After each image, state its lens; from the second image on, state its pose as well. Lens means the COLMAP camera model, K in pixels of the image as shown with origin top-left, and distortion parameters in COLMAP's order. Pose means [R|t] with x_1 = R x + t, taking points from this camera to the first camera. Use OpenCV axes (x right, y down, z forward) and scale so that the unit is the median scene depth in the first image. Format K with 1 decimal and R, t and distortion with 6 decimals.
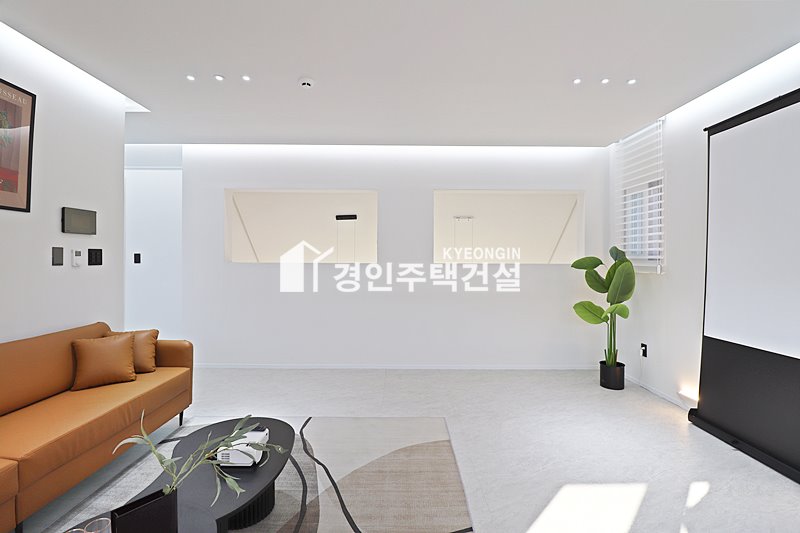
lens RADIAL K [[363.2, 0, 400.0], [0, 363.2, 266.5], [0, 0, 1]] dist [-0.001692, -0.000273]
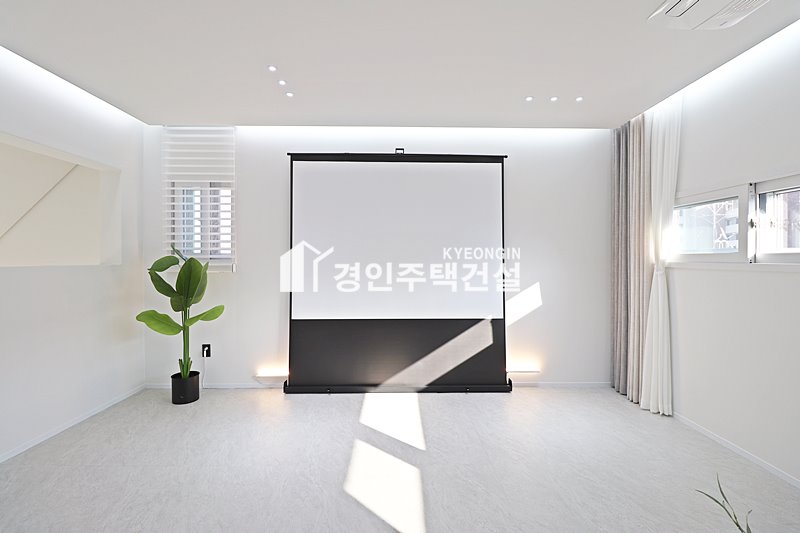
lens RADIAL K [[363.2, 0, 400.0], [0, 363.2, 266.5], [0, 0, 1]] dist [-0.001692, -0.000273]
pose [[0.008252, -0.013926, 0.999869, -0.316033], [0.021930, 0.999665, 0.013743, -0.000190], [-0.999725, 0.021814, 0.008555, 0.475994]]
